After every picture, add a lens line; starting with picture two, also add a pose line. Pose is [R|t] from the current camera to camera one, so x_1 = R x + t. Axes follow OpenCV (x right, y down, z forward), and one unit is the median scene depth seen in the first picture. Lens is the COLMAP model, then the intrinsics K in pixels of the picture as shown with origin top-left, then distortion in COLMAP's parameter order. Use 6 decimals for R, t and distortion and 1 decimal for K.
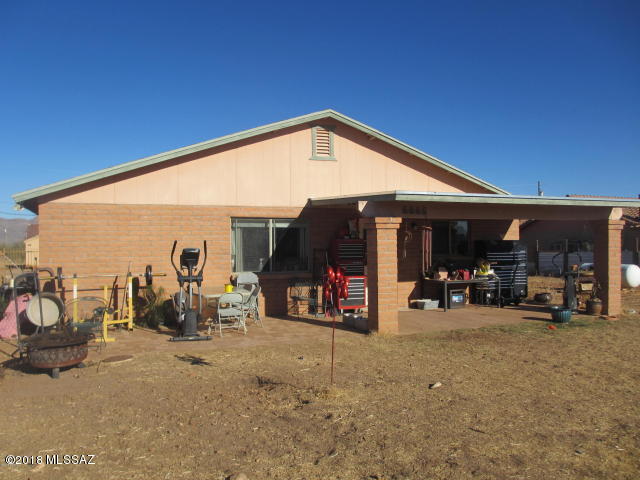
lens RADIAL K [[534.5, 0, 321.9], [0, 534.5, 237.5], [0, 0, 1]] dist [-0.044390, 0.008099]
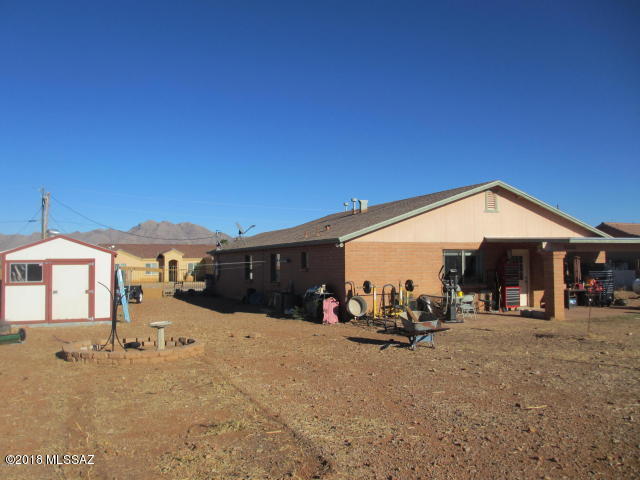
lens RADIAL K [[534.5, 0, 318.3], [0, 534.5, 243.2], [0, 0, 1]] dist [-0.044390, 0.008099]
pose [[0.999928, 0.001668, 0.011860, -0.533932], [-0.001413, 0.999768, -0.021479, -0.021026], [-0.011893, 0.021461, 0.999699, -0.556018]]
